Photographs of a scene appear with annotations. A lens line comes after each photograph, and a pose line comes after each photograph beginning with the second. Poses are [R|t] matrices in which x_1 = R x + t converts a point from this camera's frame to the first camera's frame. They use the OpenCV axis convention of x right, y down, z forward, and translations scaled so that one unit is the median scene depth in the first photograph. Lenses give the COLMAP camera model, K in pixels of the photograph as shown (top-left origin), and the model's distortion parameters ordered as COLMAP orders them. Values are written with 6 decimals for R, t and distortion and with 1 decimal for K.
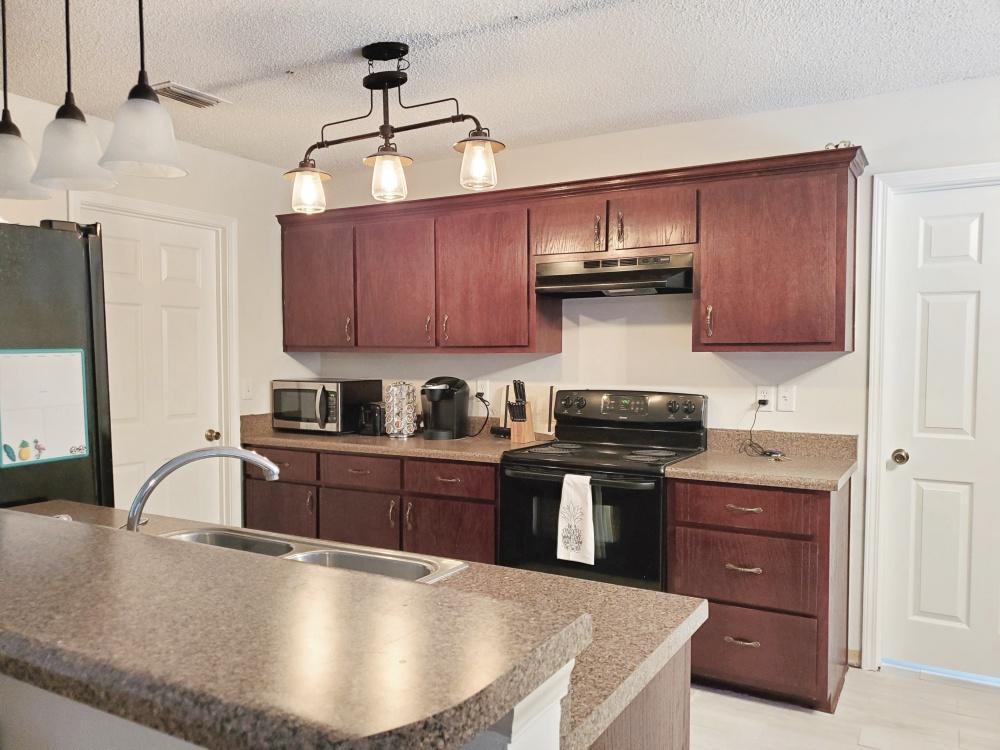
lens RADIAL K [[766.8, 0, 488.7], [0, 766.8, 386.1], [0, 0, 1]] dist [-0.027927, 0.004515]
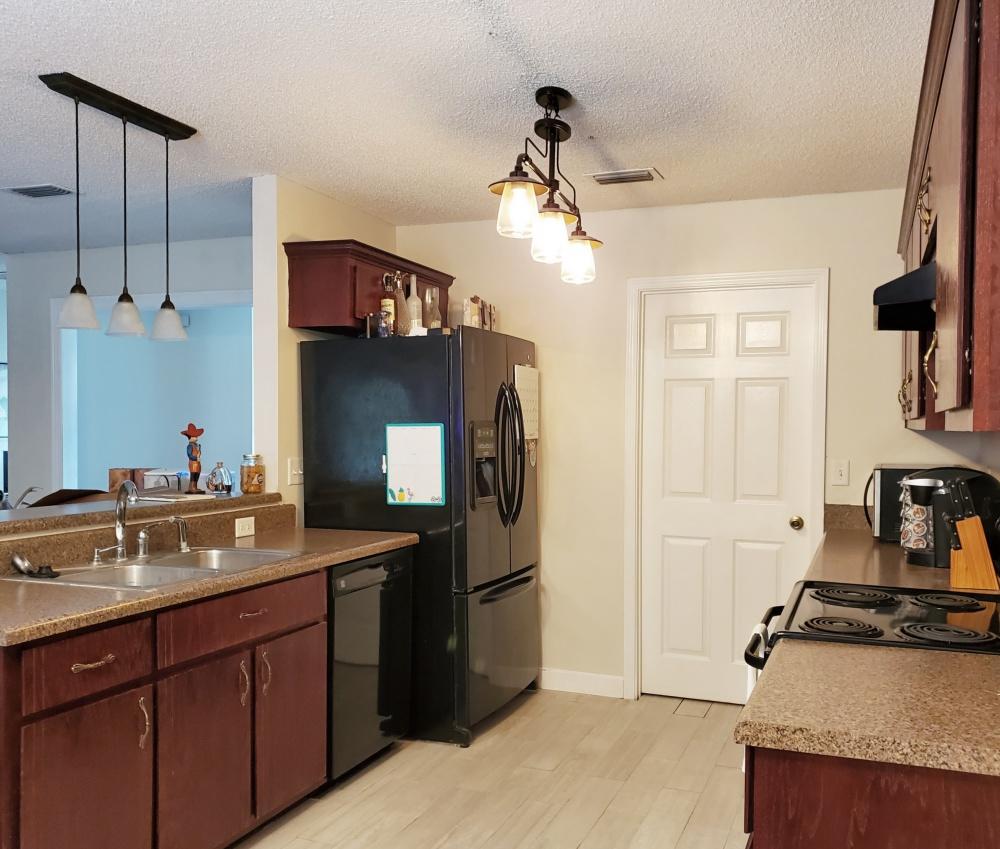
lens RADIAL K [[847.1, 0, 499.9], [0, 847.1, 449.9], [0, 0, 1]] dist [0.079351, -0.210447]
pose [[0.178685, 0.023024, -0.983637, 0.729627], [-0.050014, 0.998646, 0.014290, -0.023070], [0.982634, 0.046642, 0.179594, 0.655437]]
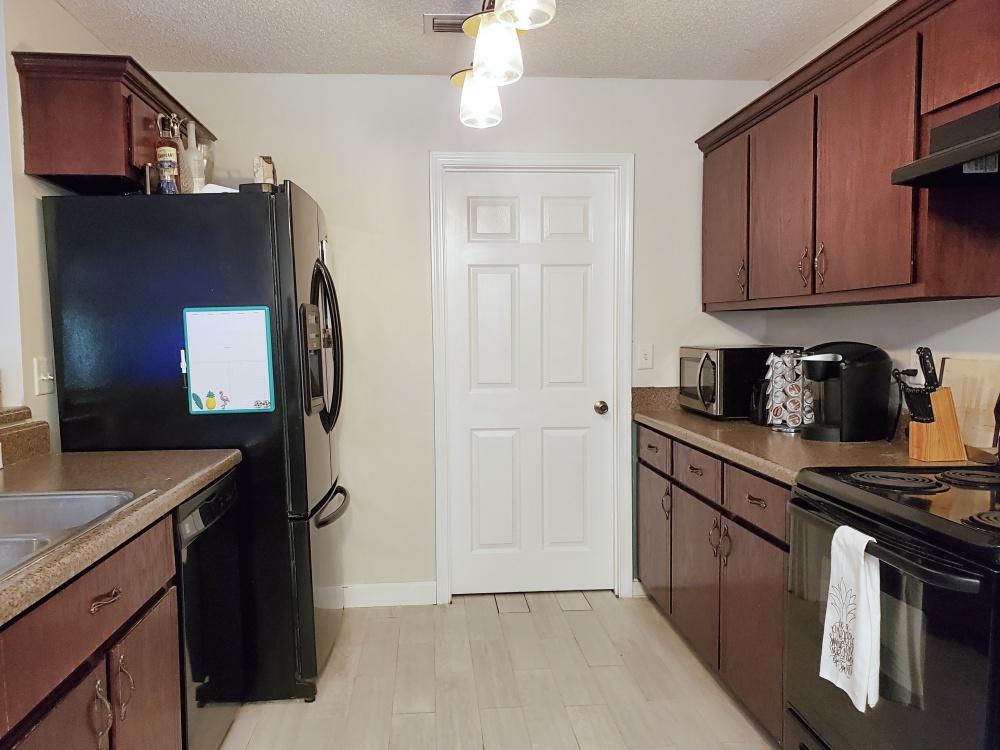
lens RADIAL K [[766.8, 0, 488.7], [0, 766.8, 386.1], [0, 0, 1]] dist [-0.027927, 0.004515]
pose [[0.572301, 0.049968, -0.818520, 0.386359], [-0.023858, 0.998734, 0.044289, 0.004134], [0.819697, -0.005818, 0.572768, 0.511556]]
